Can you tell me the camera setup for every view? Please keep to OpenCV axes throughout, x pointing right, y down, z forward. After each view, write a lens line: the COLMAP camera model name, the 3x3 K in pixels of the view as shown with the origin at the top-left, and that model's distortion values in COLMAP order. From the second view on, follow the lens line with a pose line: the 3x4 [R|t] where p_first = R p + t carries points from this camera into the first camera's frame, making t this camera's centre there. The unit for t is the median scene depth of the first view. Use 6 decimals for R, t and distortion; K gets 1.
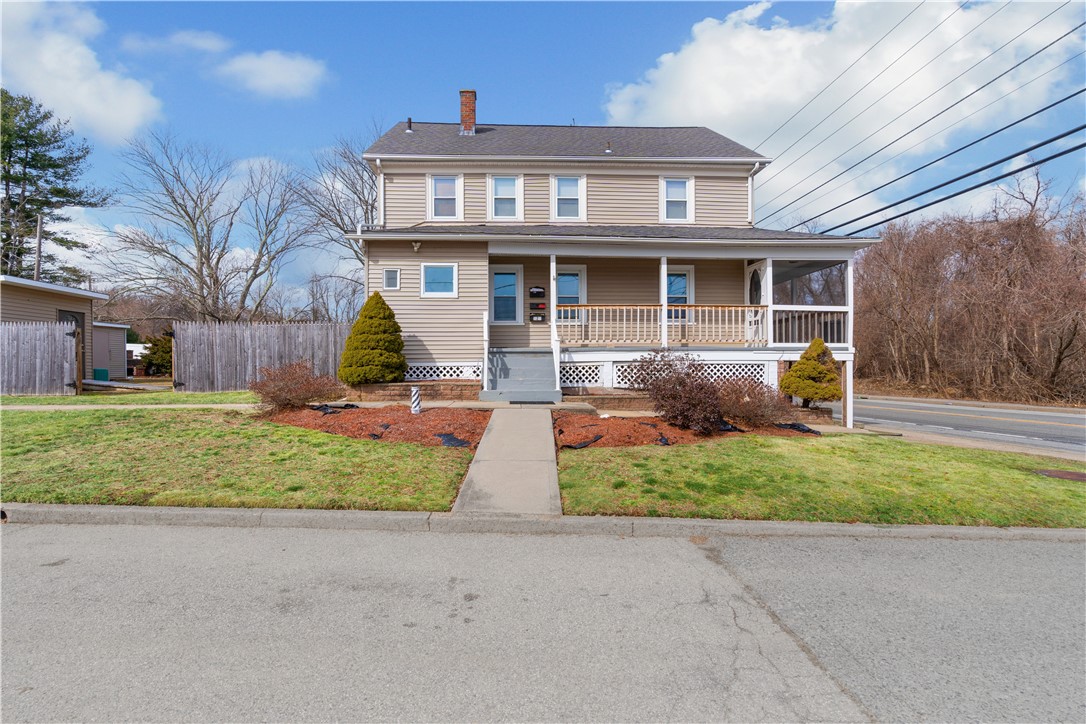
lens RADIAL K [[495.7, 0, 536.8], [0, 495.7, 362.9], [0, 0, 1]] dist [-0.000432, -0.000065]
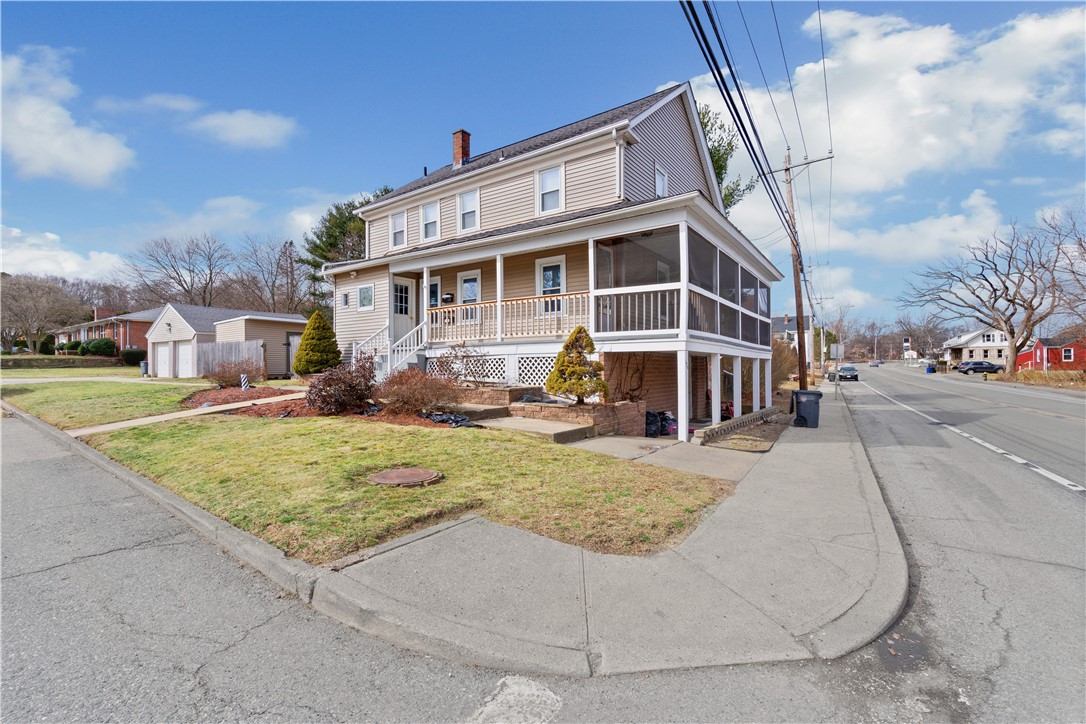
lens RADIAL K [[475.8, 0, 569.0], [0, 475.8, 368.3], [0, 0, 1]] dist [-0.000313, -0.000059]
pose [[0.802885, -0.000970, -0.596133, 0.964021], [0.006731, 0.999950, 0.007438, 0.017625], [0.596096, -0.009985, 0.802851, 0.288042]]
